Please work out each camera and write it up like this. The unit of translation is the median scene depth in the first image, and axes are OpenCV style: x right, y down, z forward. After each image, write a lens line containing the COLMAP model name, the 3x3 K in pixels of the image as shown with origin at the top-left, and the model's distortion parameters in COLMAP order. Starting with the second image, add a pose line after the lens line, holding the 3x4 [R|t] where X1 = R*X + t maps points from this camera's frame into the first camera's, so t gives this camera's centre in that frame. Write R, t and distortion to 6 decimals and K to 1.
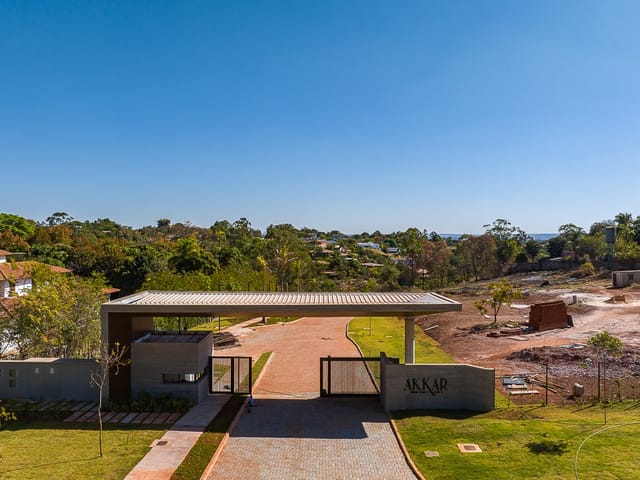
lens RADIAL K [[506.7, 0, 320.2], [0, 506.7, 240.3], [0, 0, 1]] dist [-0.032366, -0.017401]
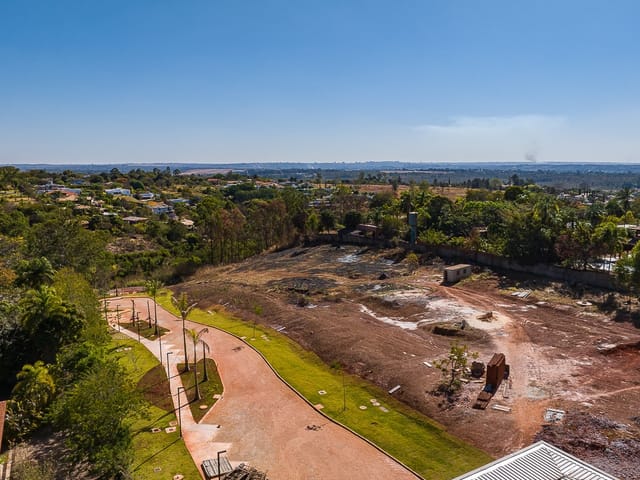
lens RADIAL K [[506.7, 0, 320.5], [0, 506.7, 242.0], [0, 0, 1]] dist [-0.032366, -0.017401]
pose [[0.867235, -0.079700, 0.491480, -0.086858], [0.008632, 0.989364, 0.145207, -0.060750], [-0.497825, -0.121686, 0.858698, 0.044290]]
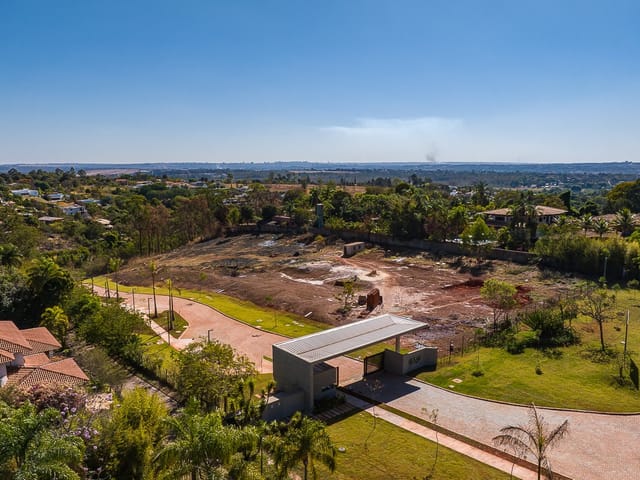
lens RADIAL K [[506.7, 0, 321.5], [0, 506.7, 240.4], [0, 0, 1]] dist [-0.032366, -0.017401]
pose [[0.764435, -0.098326, 0.637159, -0.156748], [0.007826, 0.989644, 0.143331, -0.060391], [-0.644654, -0.104581, 0.757288, -0.043630]]
